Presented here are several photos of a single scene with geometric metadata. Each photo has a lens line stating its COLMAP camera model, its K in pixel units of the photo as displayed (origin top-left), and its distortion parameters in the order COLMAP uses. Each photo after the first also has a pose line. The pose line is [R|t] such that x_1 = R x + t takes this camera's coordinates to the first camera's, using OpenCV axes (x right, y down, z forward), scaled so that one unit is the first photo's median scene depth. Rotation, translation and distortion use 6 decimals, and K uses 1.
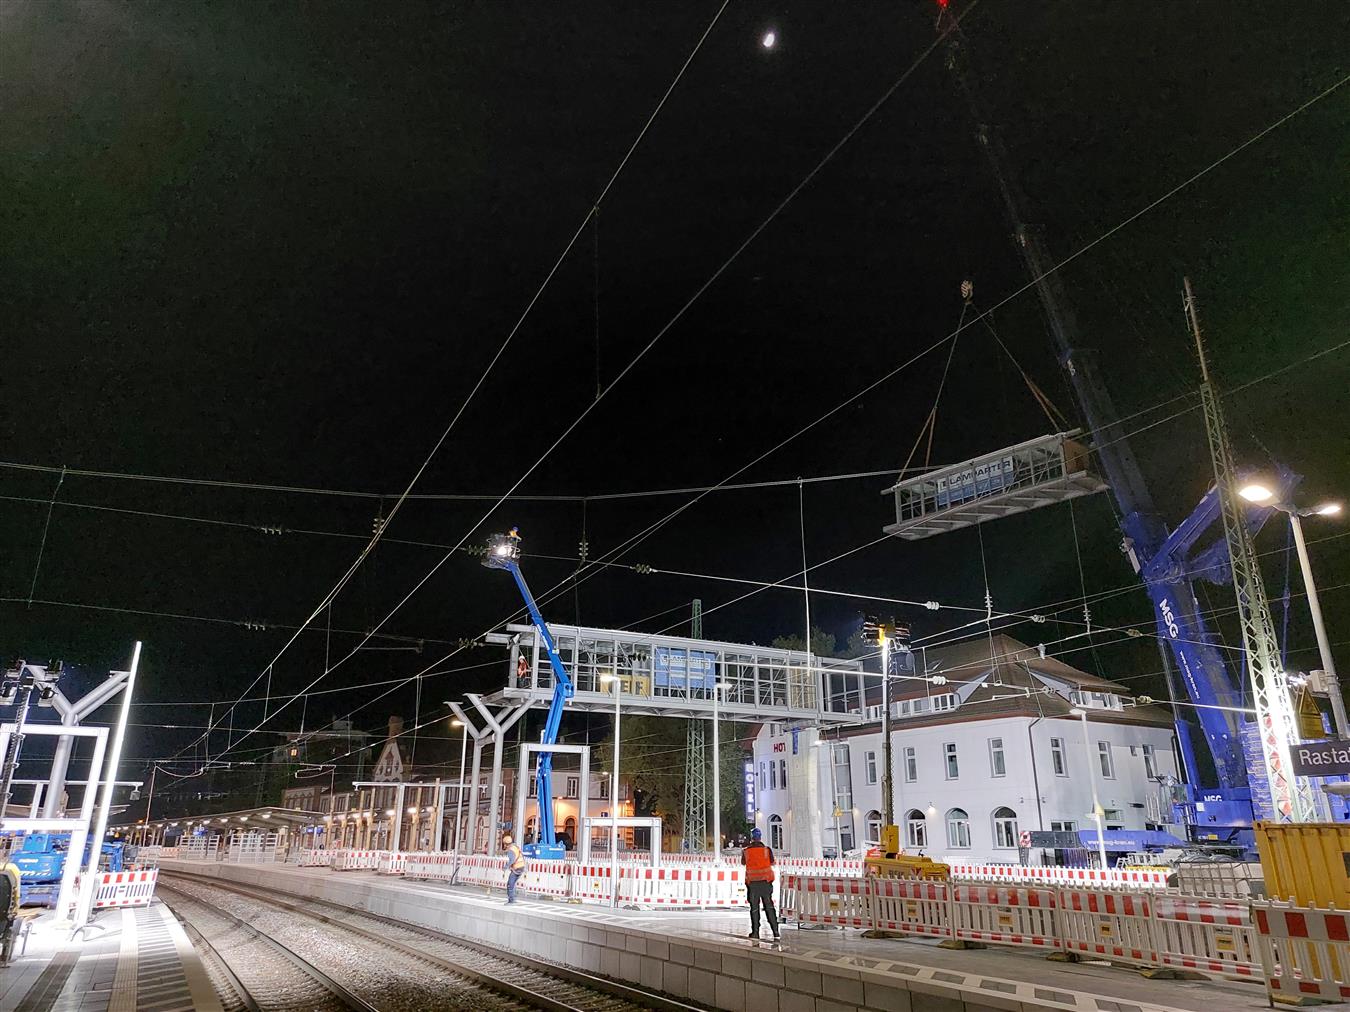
lens RADIAL K [[980.3, 0, 685.0], [0, 980.3, 473.8], [0, 0, 1]] dist [0.062031, -0.056296]
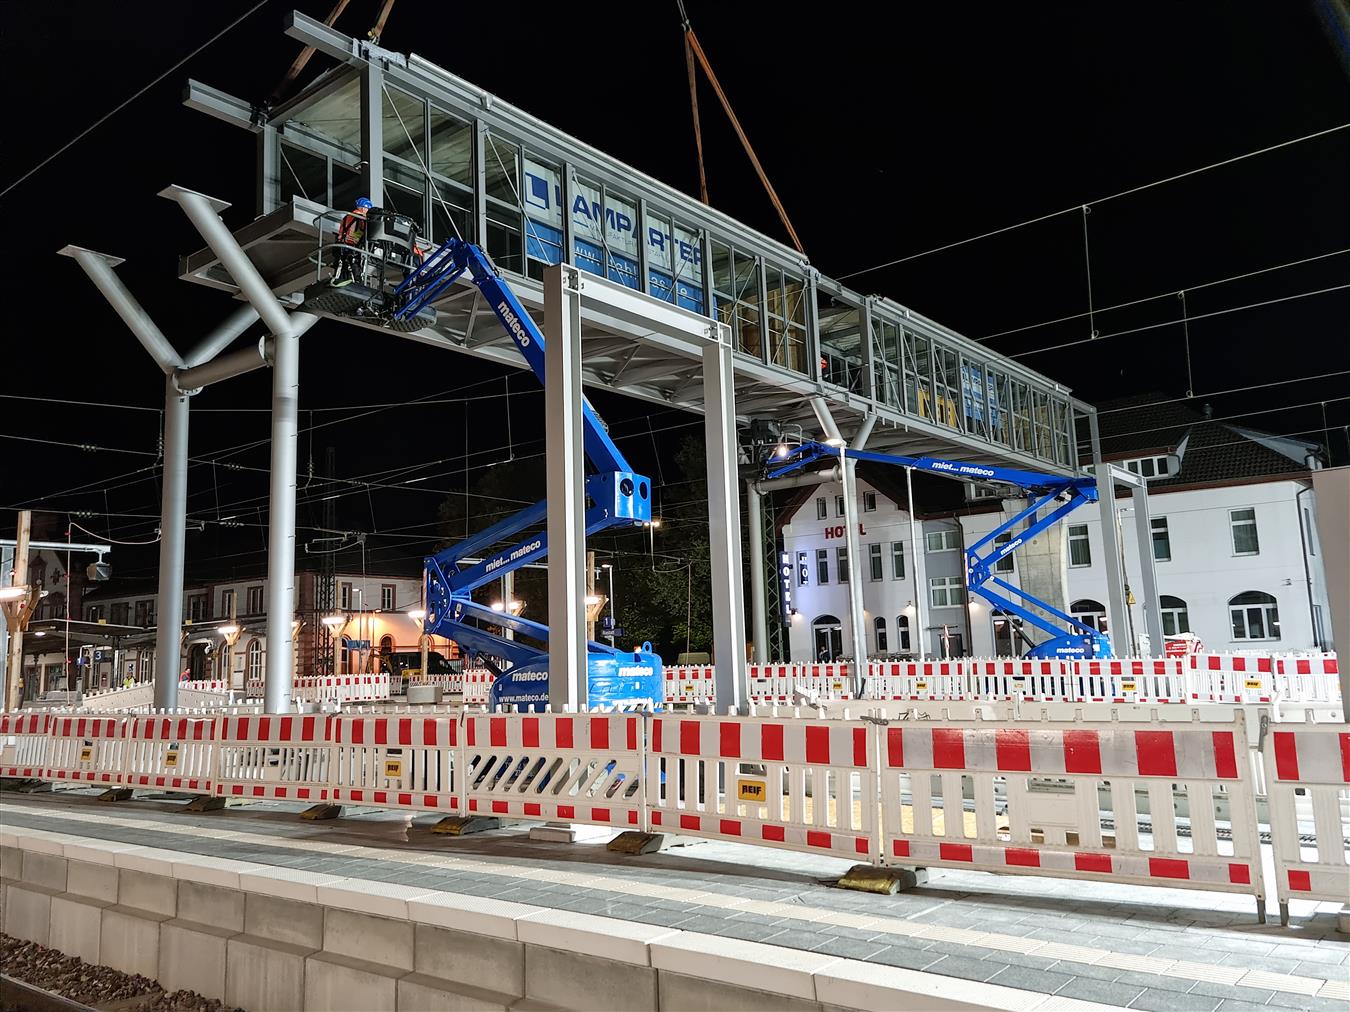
lens RADIAL K [[1080.2, 0, 669.6], [0, 1080.2, 495.2], [0, 0, 1]] dist [0.074406, -0.024203]
pose [[0.924738, 0.024391, 0.379821, -0.467353], [-0.098714, 0.979165, 0.177457, 0.155474], [-0.367579, -0.201595, 0.907879, 0.399100]]
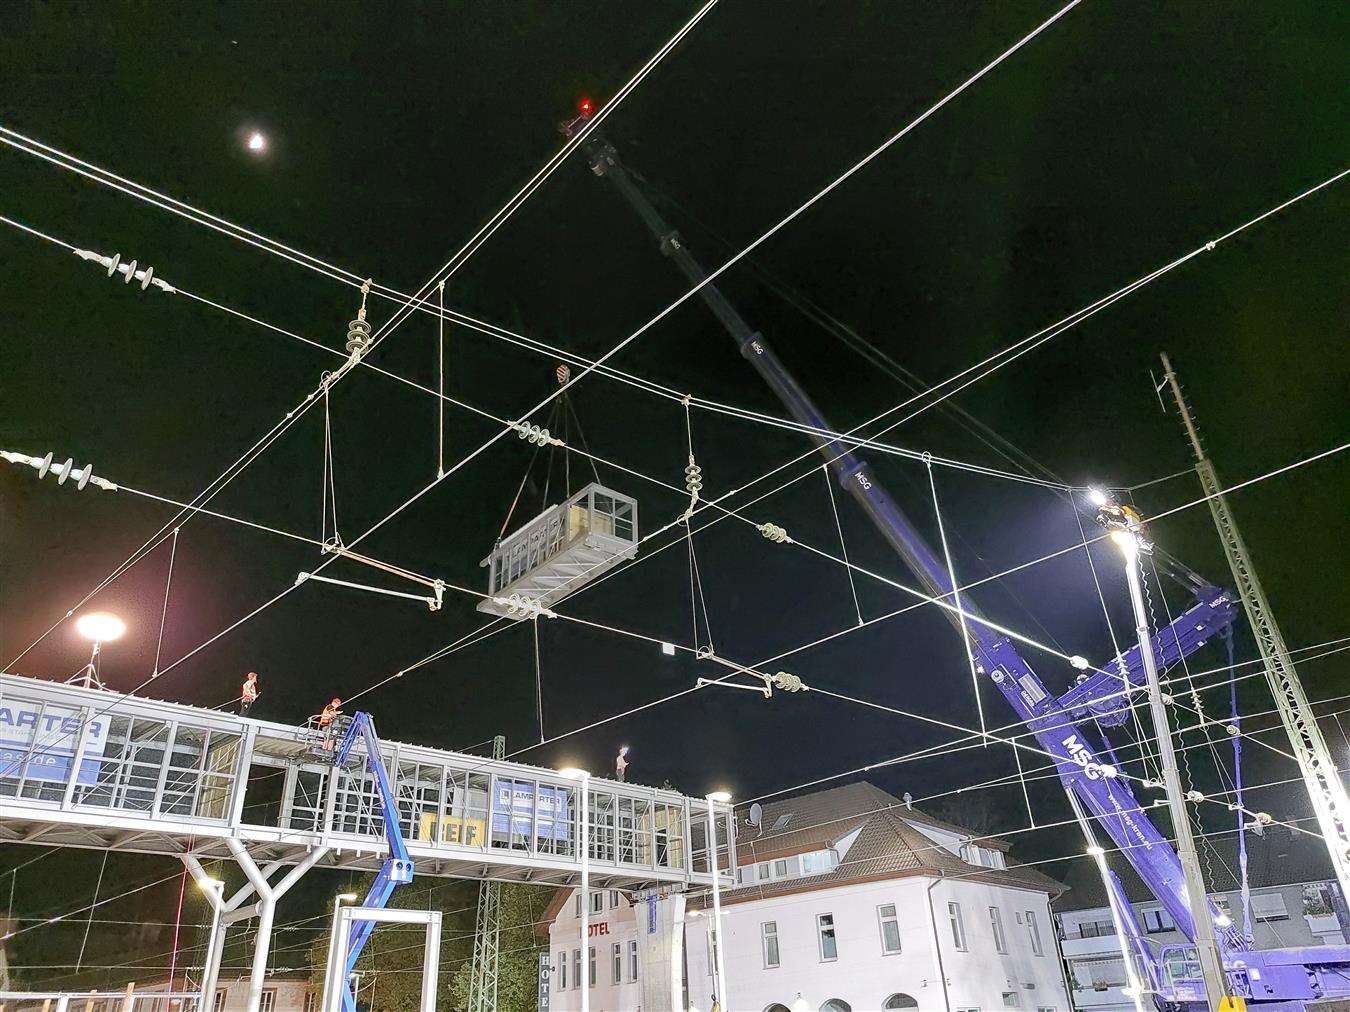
lens RADIAL K [[980.3, 0, 688.2], [0, 980.3, 475.8], [0, 0, 1]] dist [0.062031, -0.056296]
pose [[0.955304, 0.105055, 0.276329, -0.118604], [-0.054827, 0.981473, -0.183591, 0.080877], [-0.290496, 0.160235, 0.943365, 0.220733]]
